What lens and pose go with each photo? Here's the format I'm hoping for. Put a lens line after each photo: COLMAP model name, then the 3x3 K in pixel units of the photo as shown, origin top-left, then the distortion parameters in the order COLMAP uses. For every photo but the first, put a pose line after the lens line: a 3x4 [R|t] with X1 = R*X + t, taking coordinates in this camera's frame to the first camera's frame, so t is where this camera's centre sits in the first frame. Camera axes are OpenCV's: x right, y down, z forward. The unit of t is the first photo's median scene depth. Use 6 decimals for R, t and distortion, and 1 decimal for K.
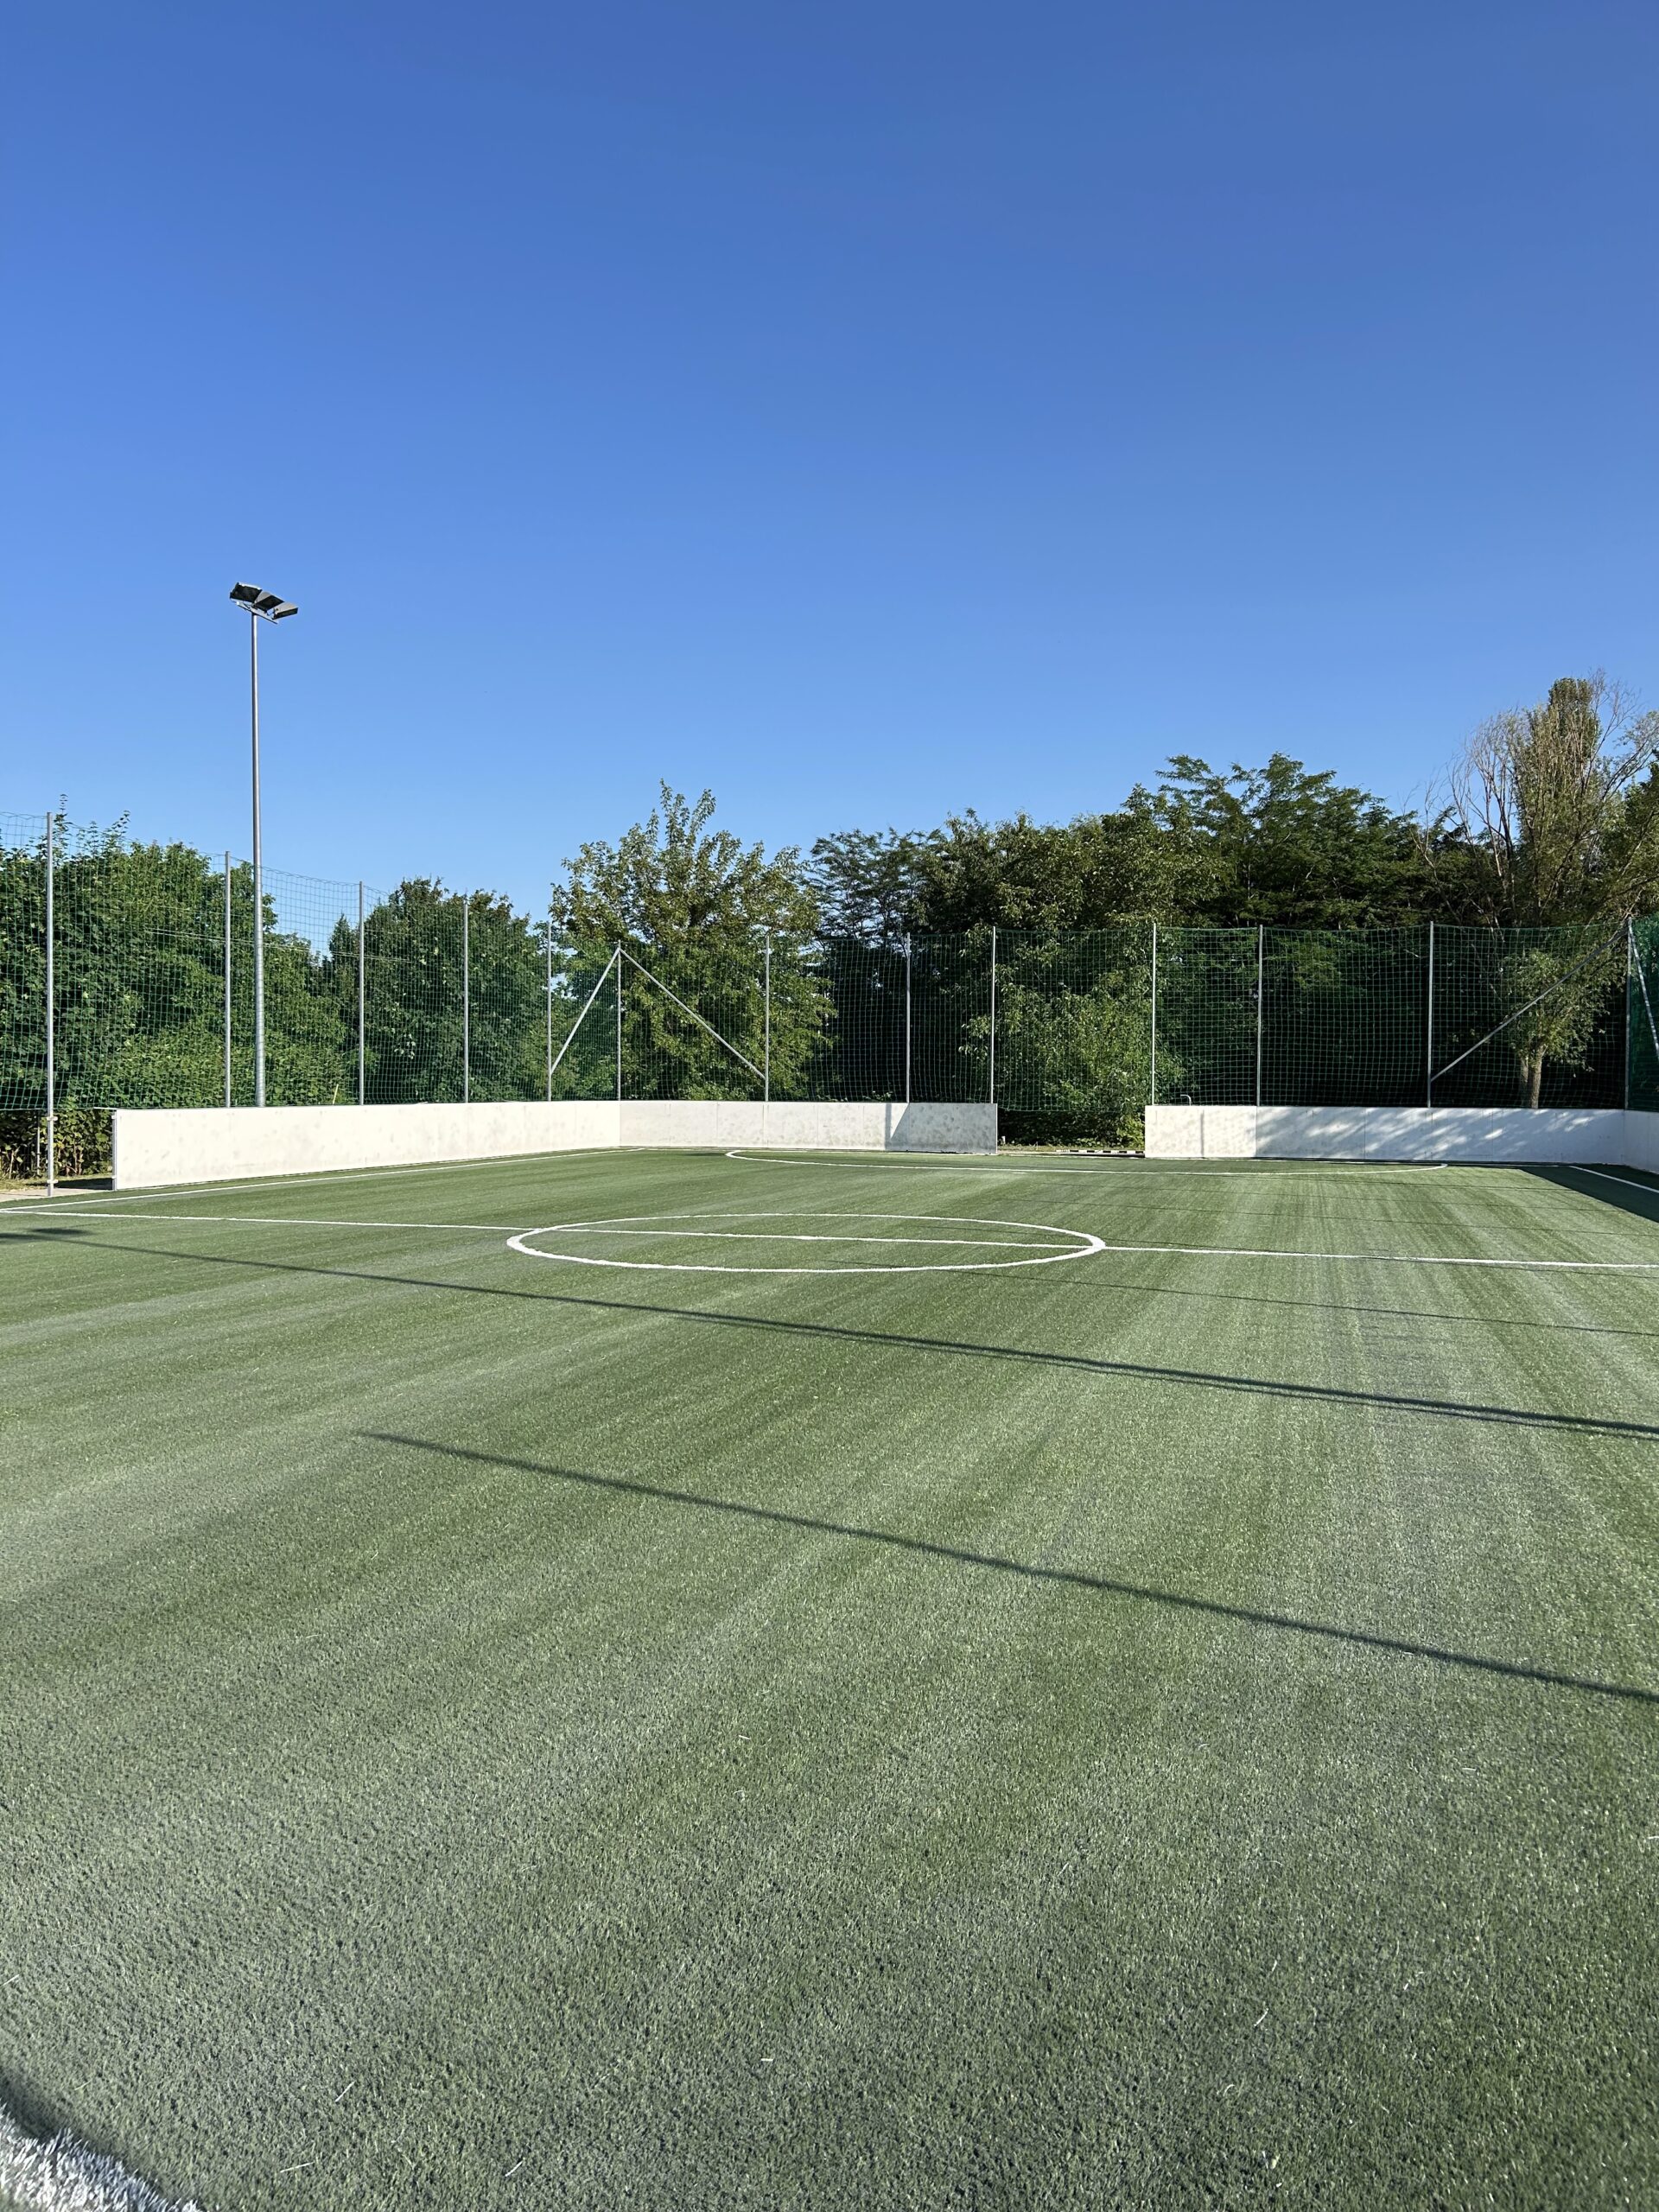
lens RADIAL K [[1673.4, 0, 833.6], [0, 1673.4, 1130.1], [0, 0, 1]] dist [0.121958, -0.179323]
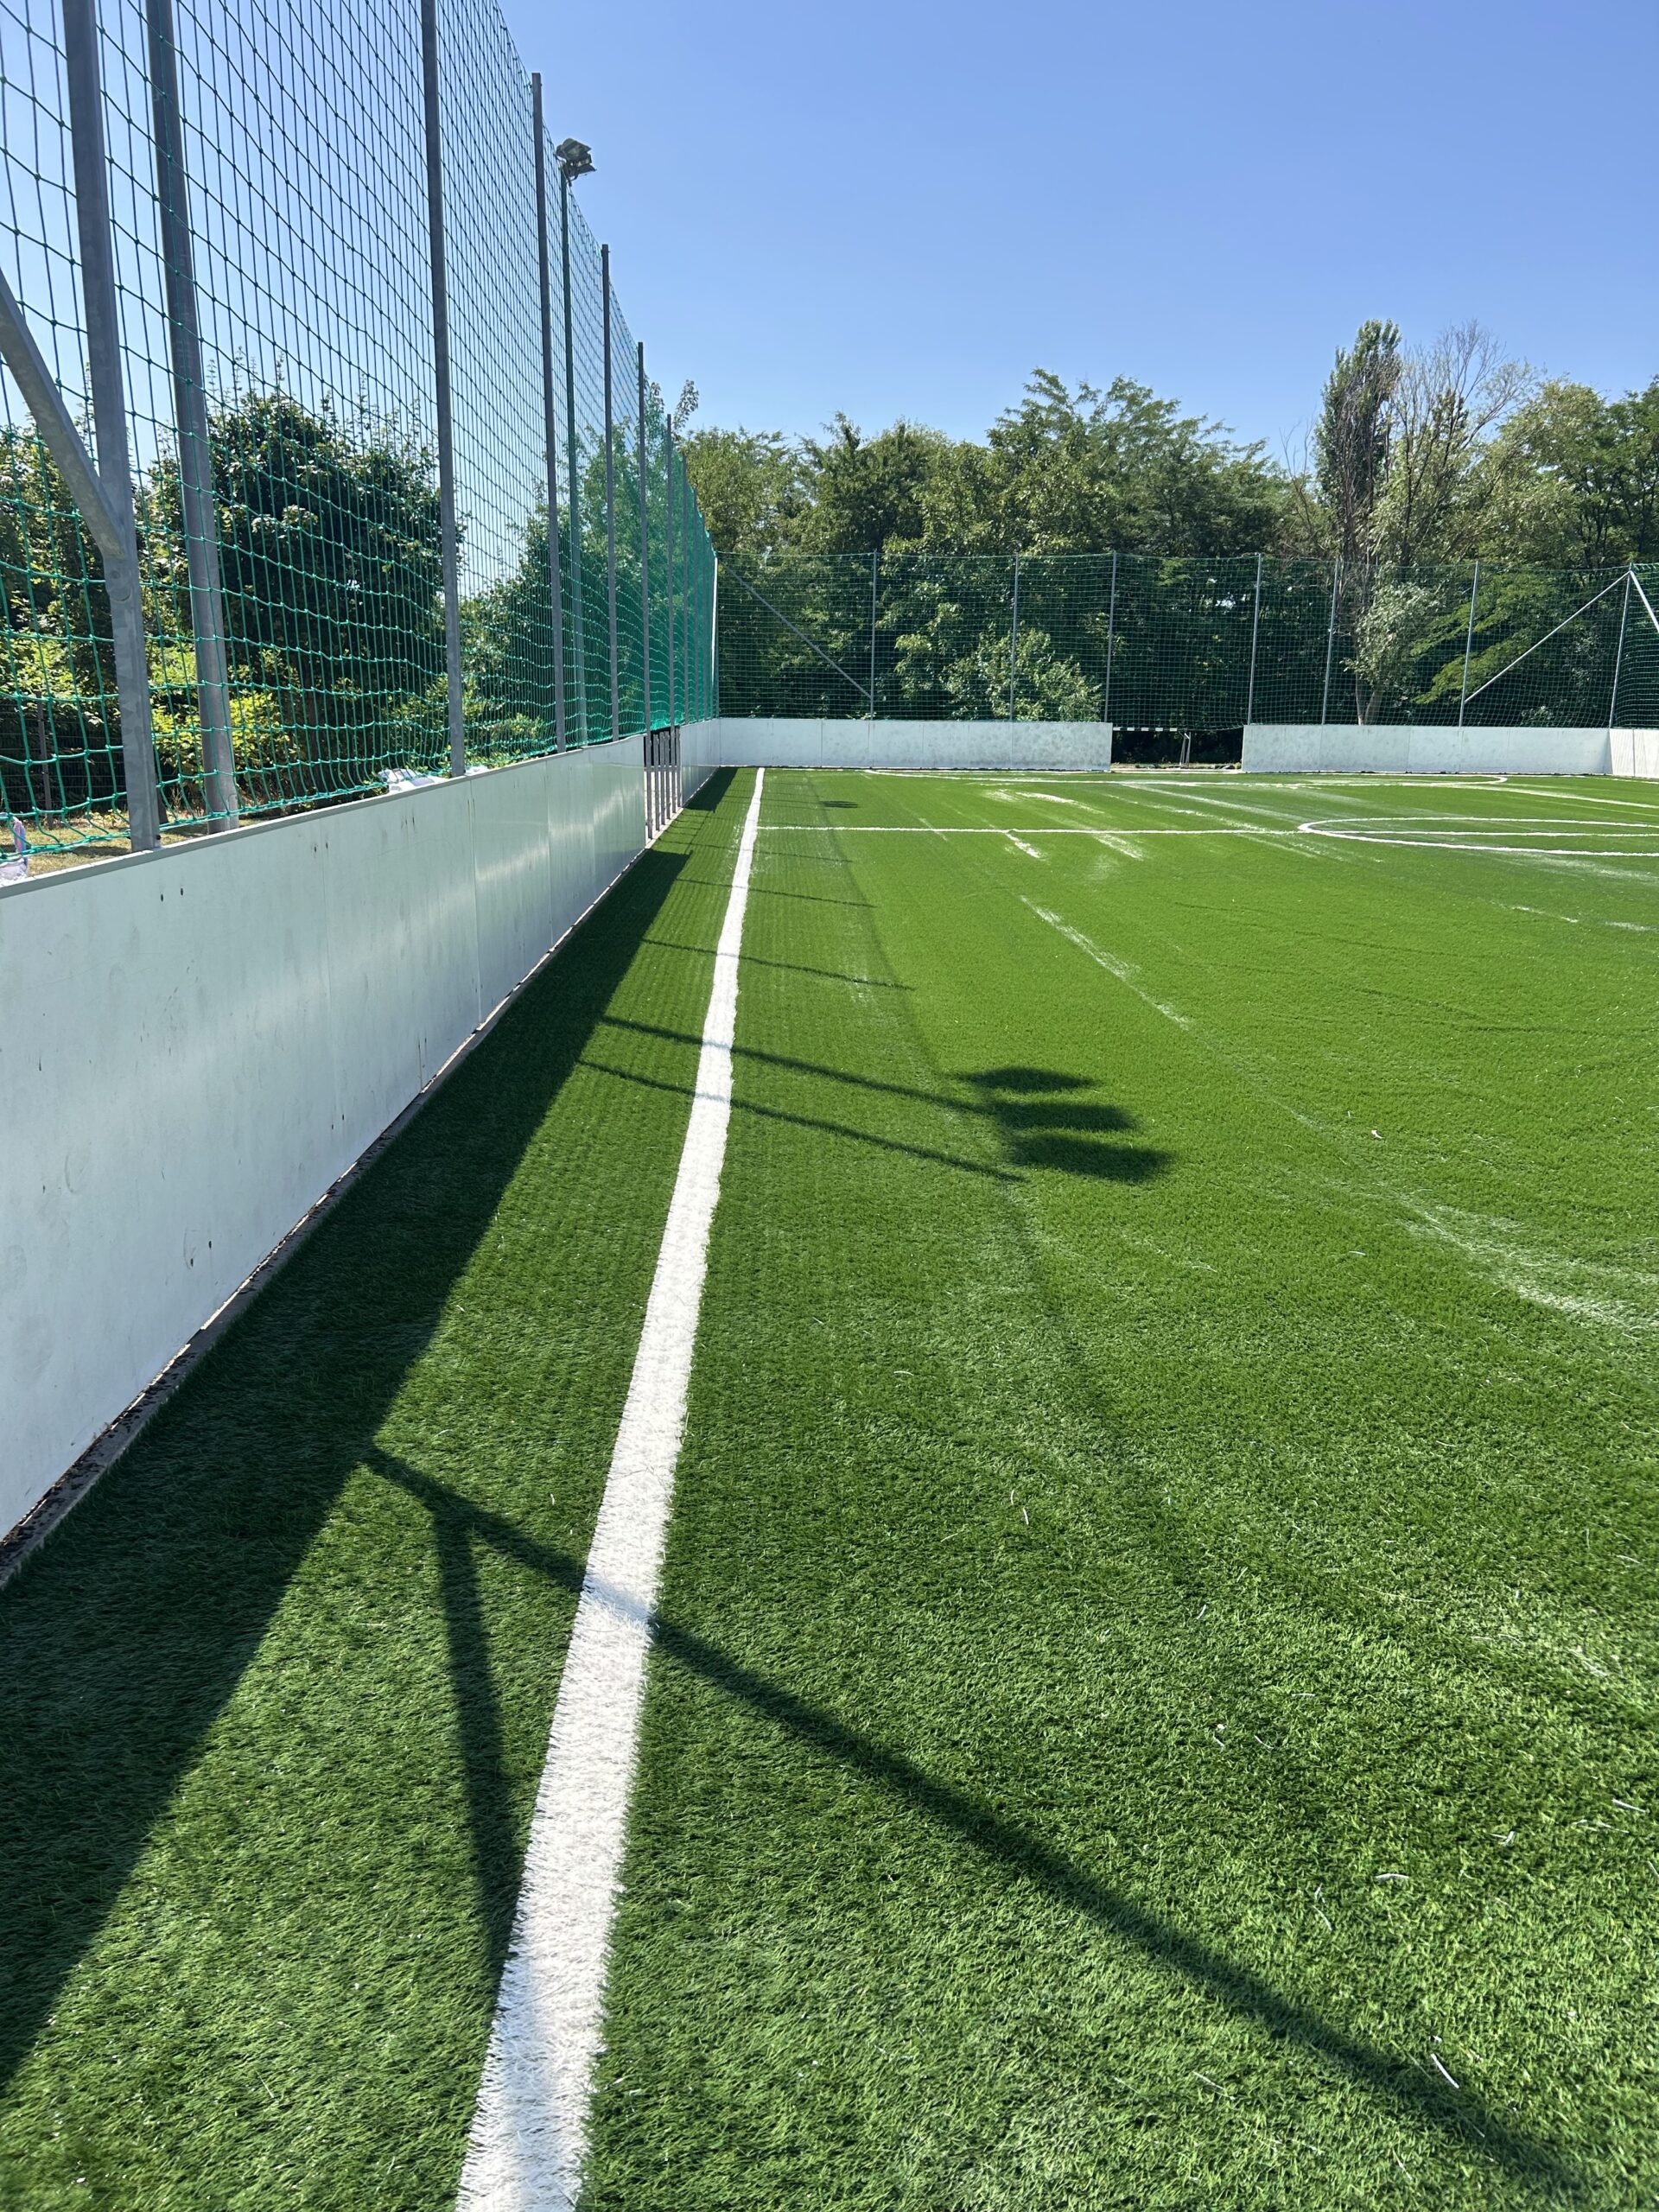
lens RADIAL K [[1640.4, 0, 822.9], [0, 1640.4, 1155.6], [0, 0, 1]] dist [0.065390, -0.094835]
pose [[0.953937, -0.070230, 0.291669, -0.260580], [-0.001248, 0.971276, 0.237951, 0.001484], [-0.300003, -0.227354, 0.926449, 0.002029]]
